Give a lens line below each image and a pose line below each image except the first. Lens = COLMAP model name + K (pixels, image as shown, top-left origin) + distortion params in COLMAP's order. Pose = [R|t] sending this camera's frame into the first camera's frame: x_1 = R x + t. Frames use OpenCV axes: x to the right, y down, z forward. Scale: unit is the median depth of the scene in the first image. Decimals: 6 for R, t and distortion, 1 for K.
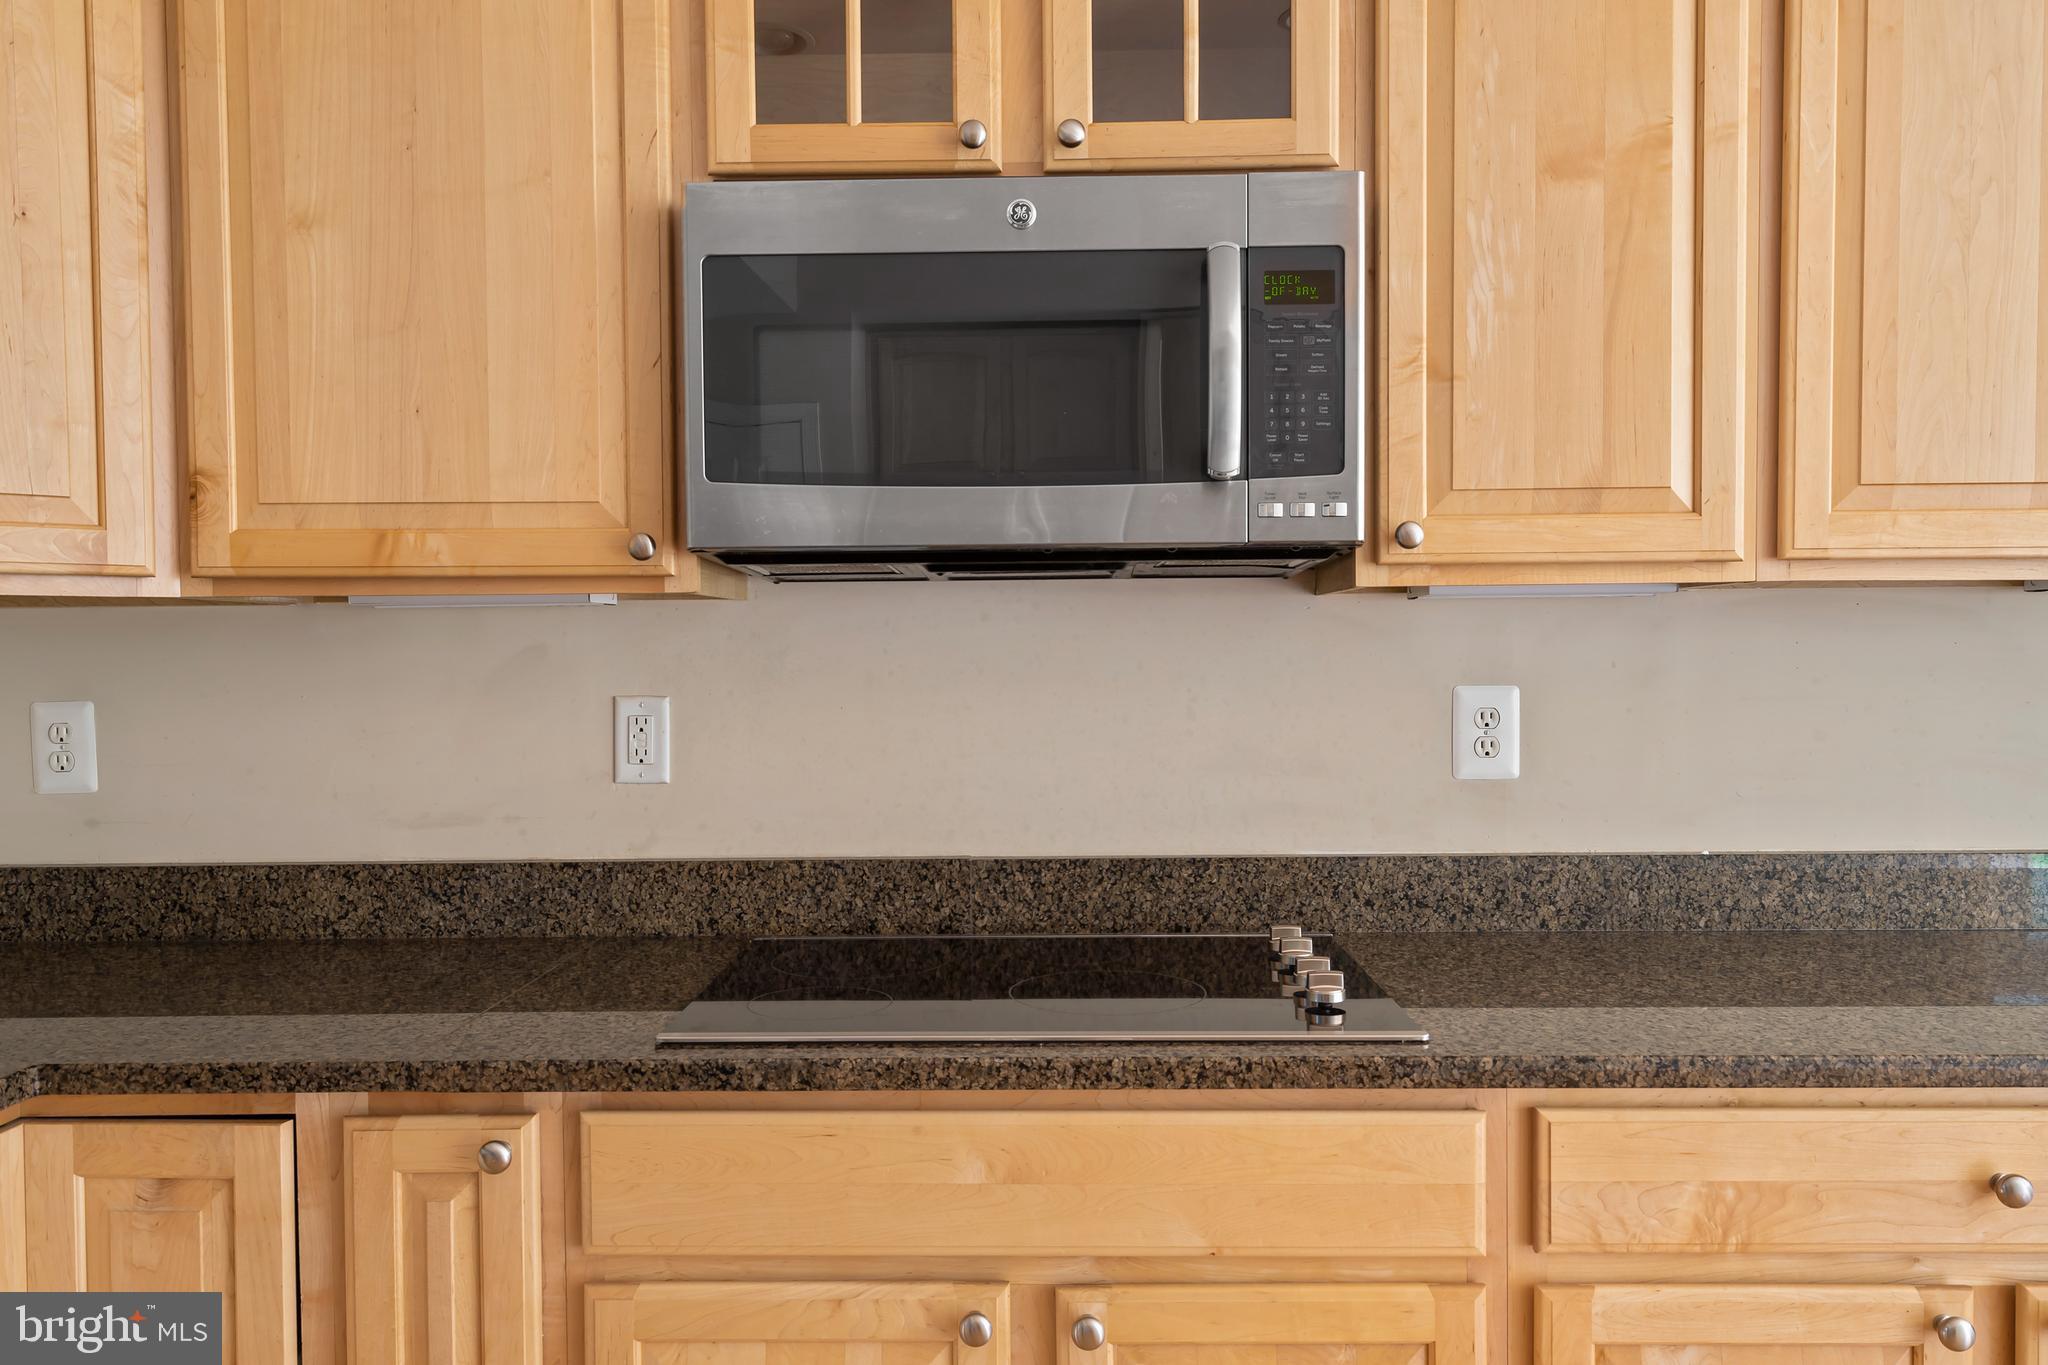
lens RADIAL K [[1530.2, 0, 1021.6], [0, 1530.2, 693.5], [0, 0, 1]] dist [0.005648, 0.000432]
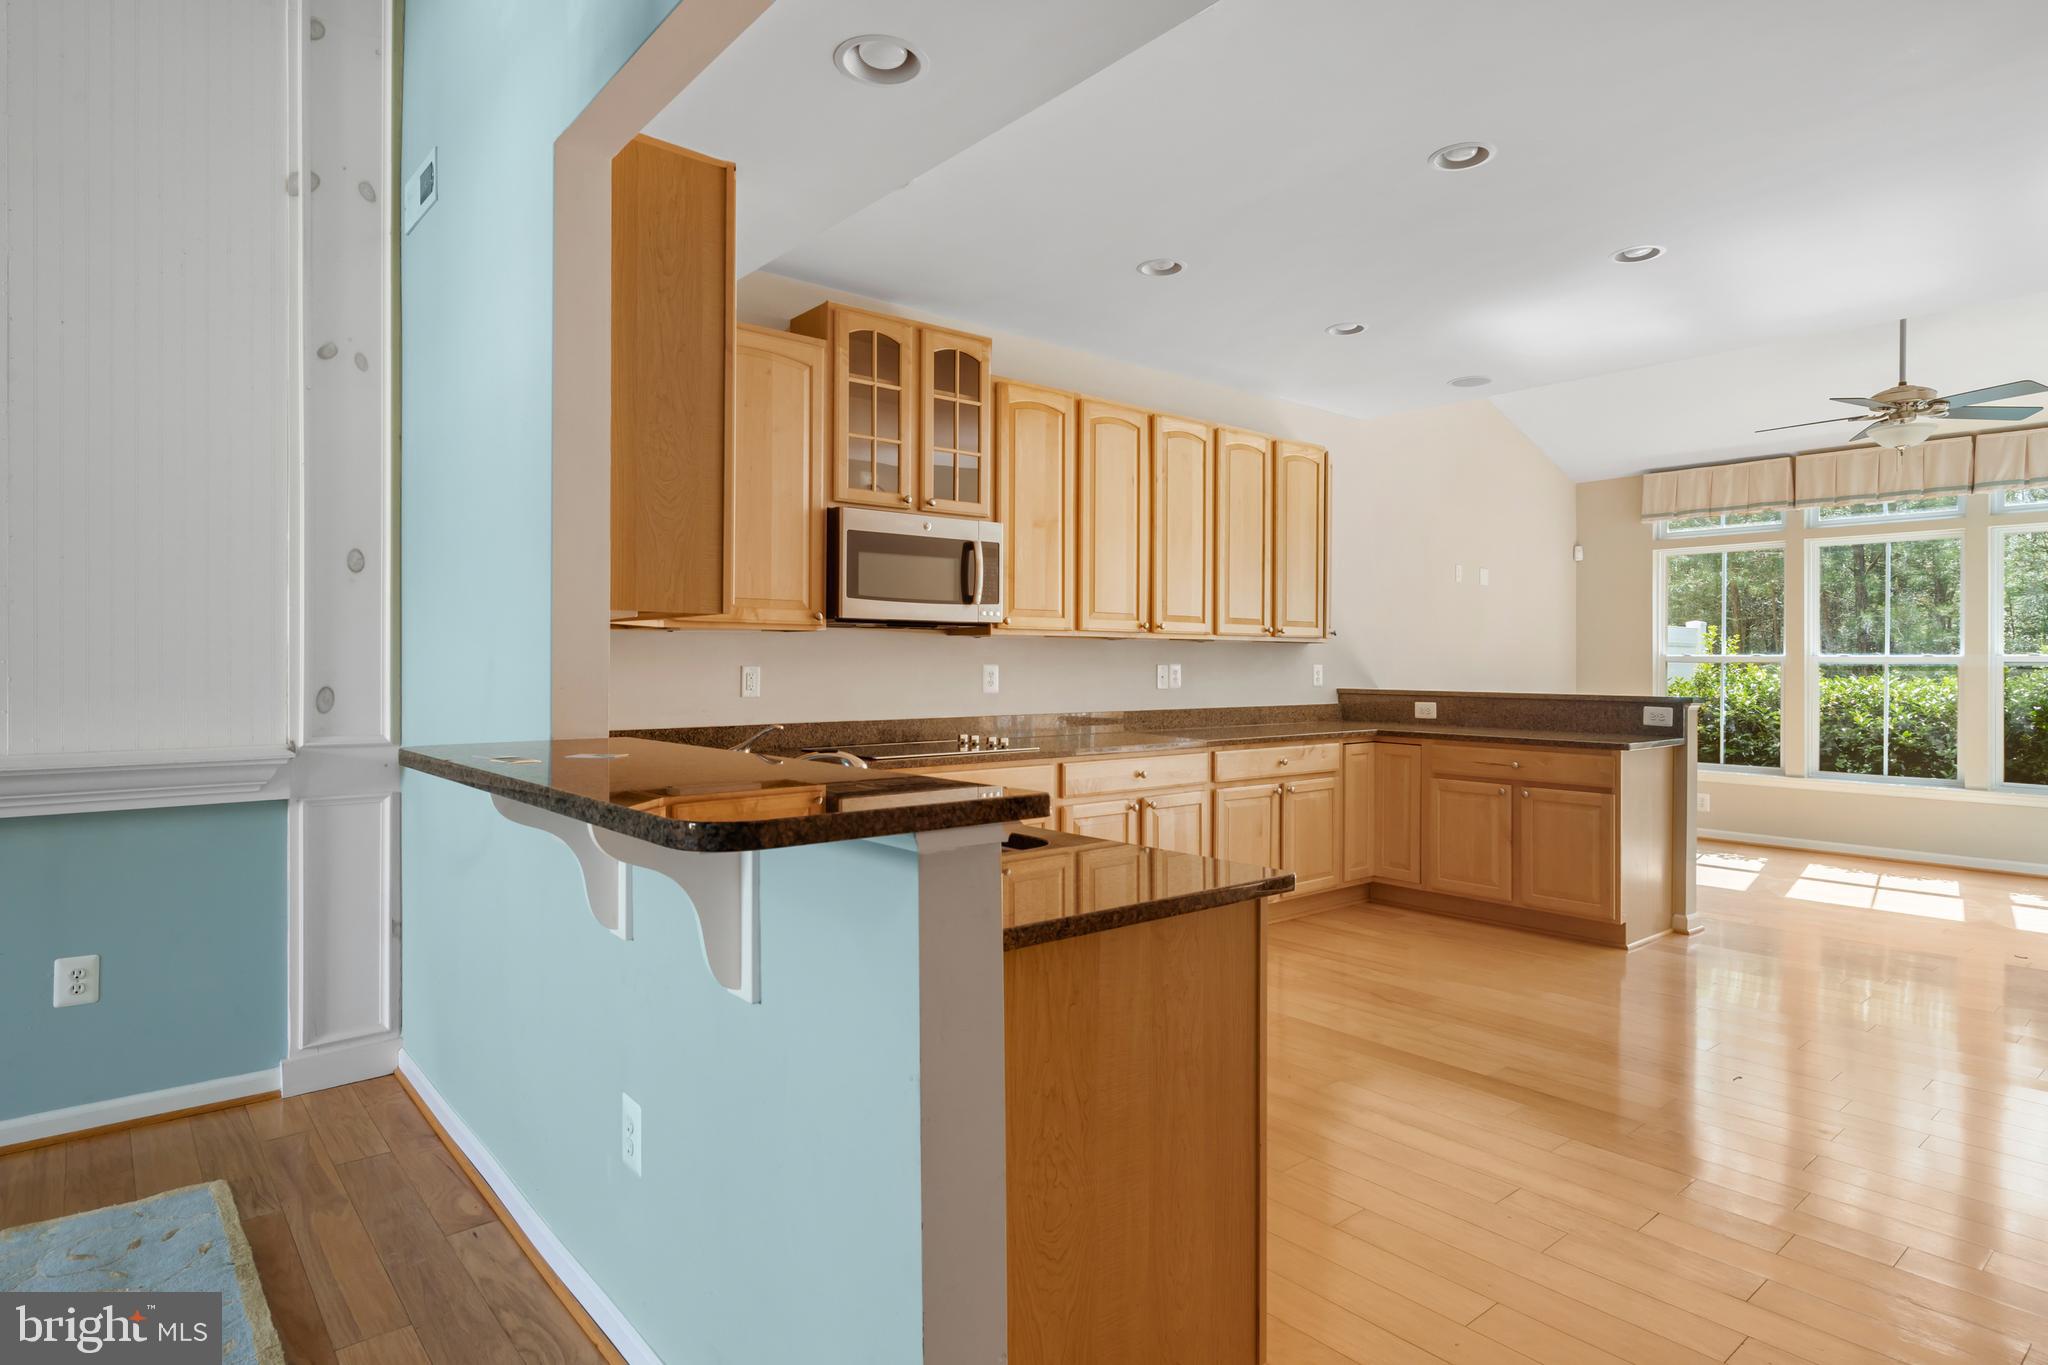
lens RADIAL K [[1120.3, 0, 1029.8], [0, 1120.3, 659.4], [0, 0, 1]] dist [-0.016548, -0.000015]
pose [[0.753264, 0.012142, 0.657606, -1.426159], [0.009282, 0.999534, -0.029088, 0.064371], [-0.657653, 0.028015, 0.752800, -1.016301]]
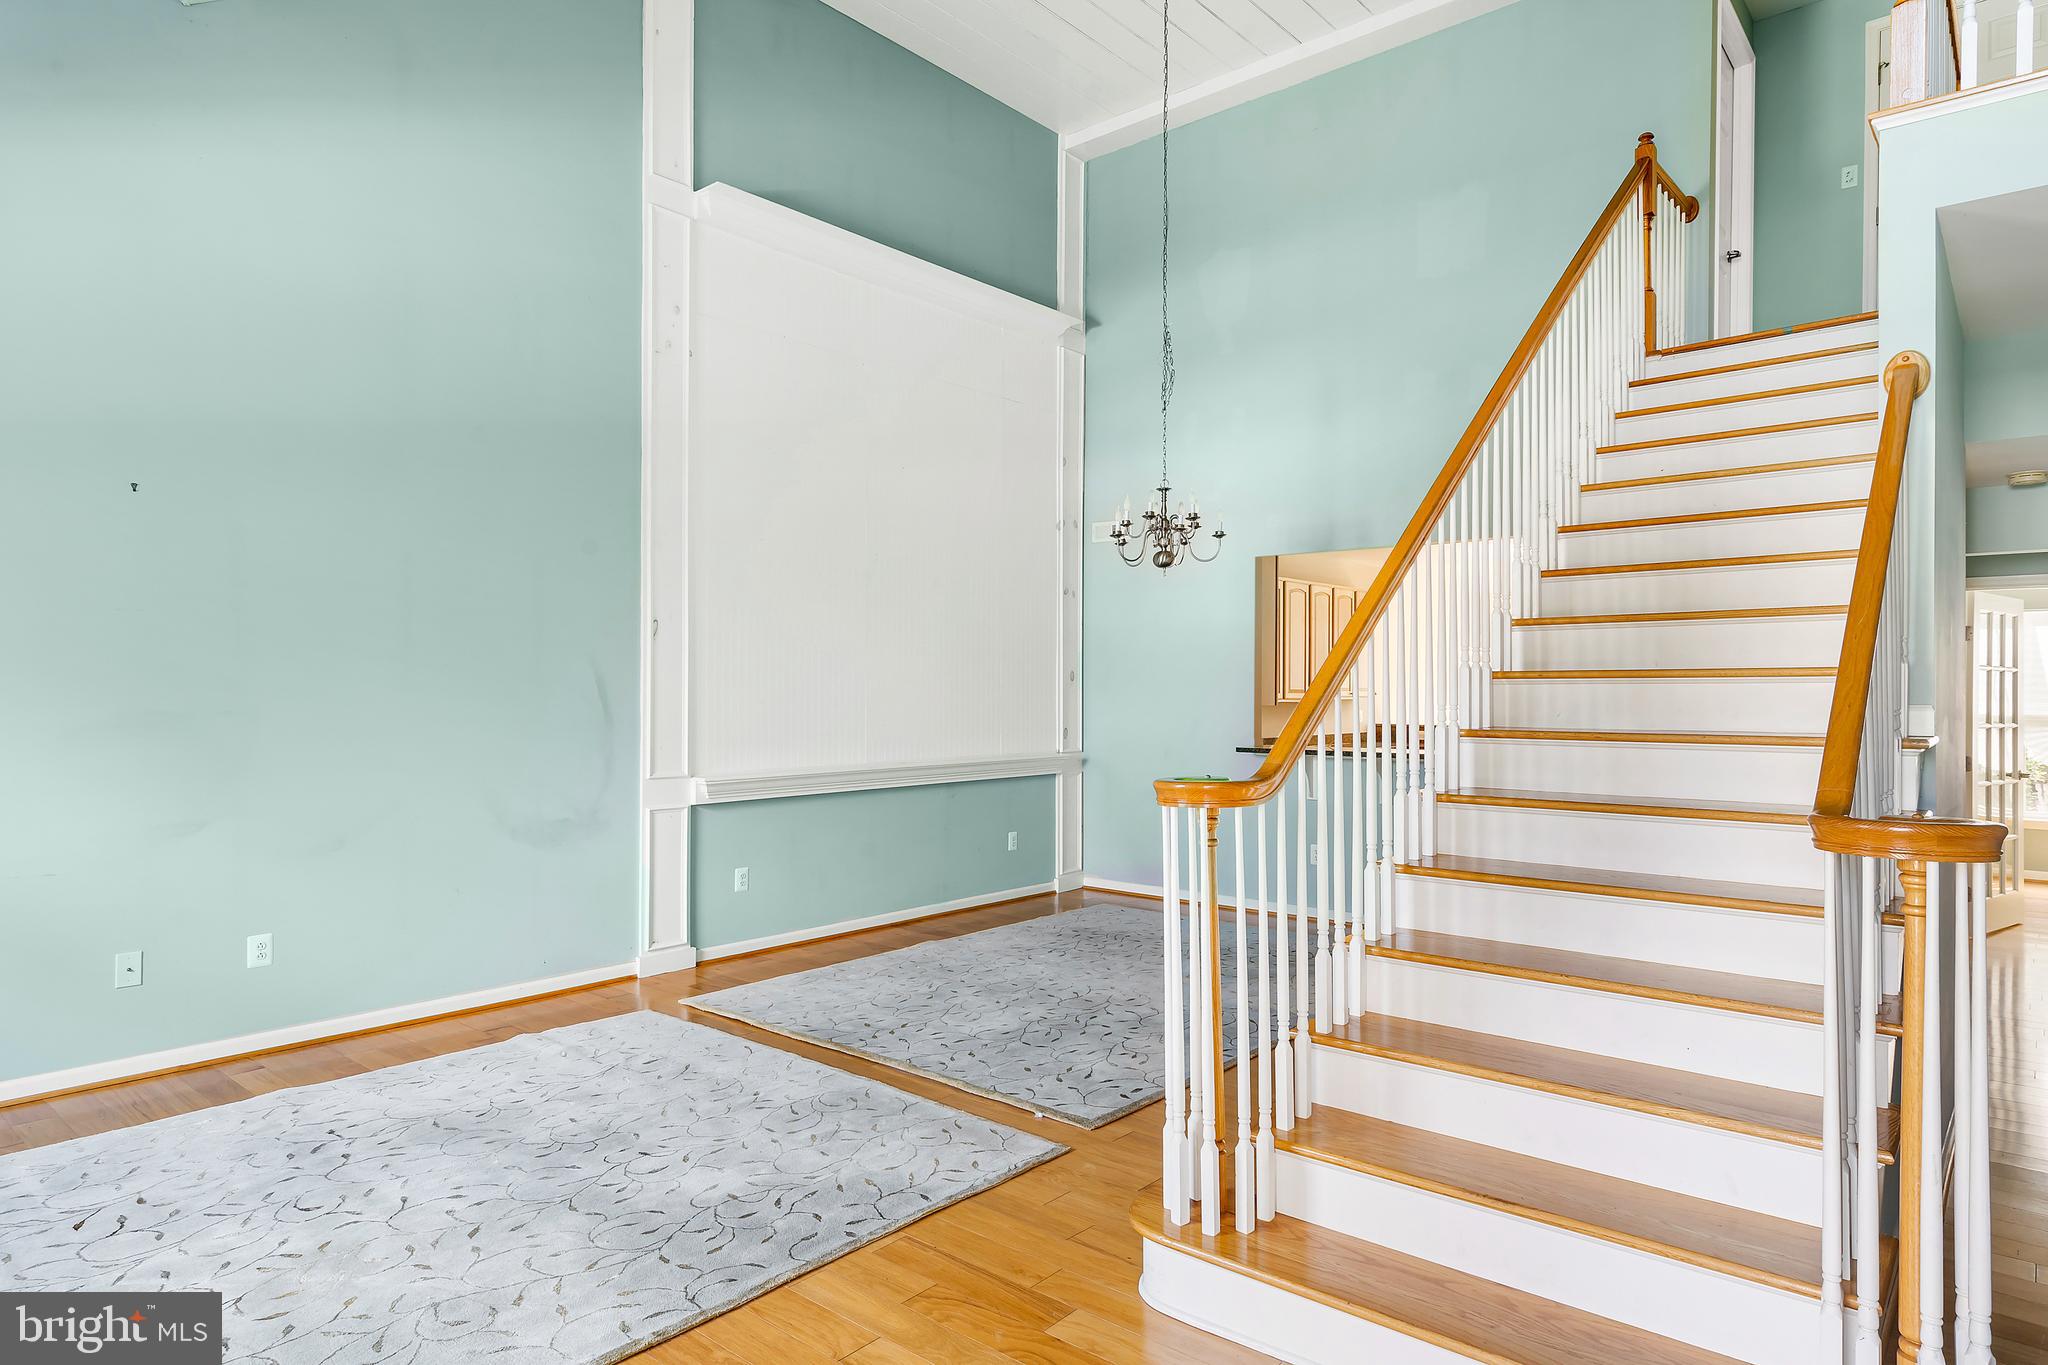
lens RADIAL K [[1180.1, 0, 1024.0], [0, 1180.1, 682.5], [0, 0, 1]] dist [0.005269, 0.000812]
pose [[0.637266, 0.014877, 0.770500, -5.038845], [0.015265, 0.999374, -0.031922, 0.010663], [-0.770493, 0.032105, 0.636640, -1.830976]]
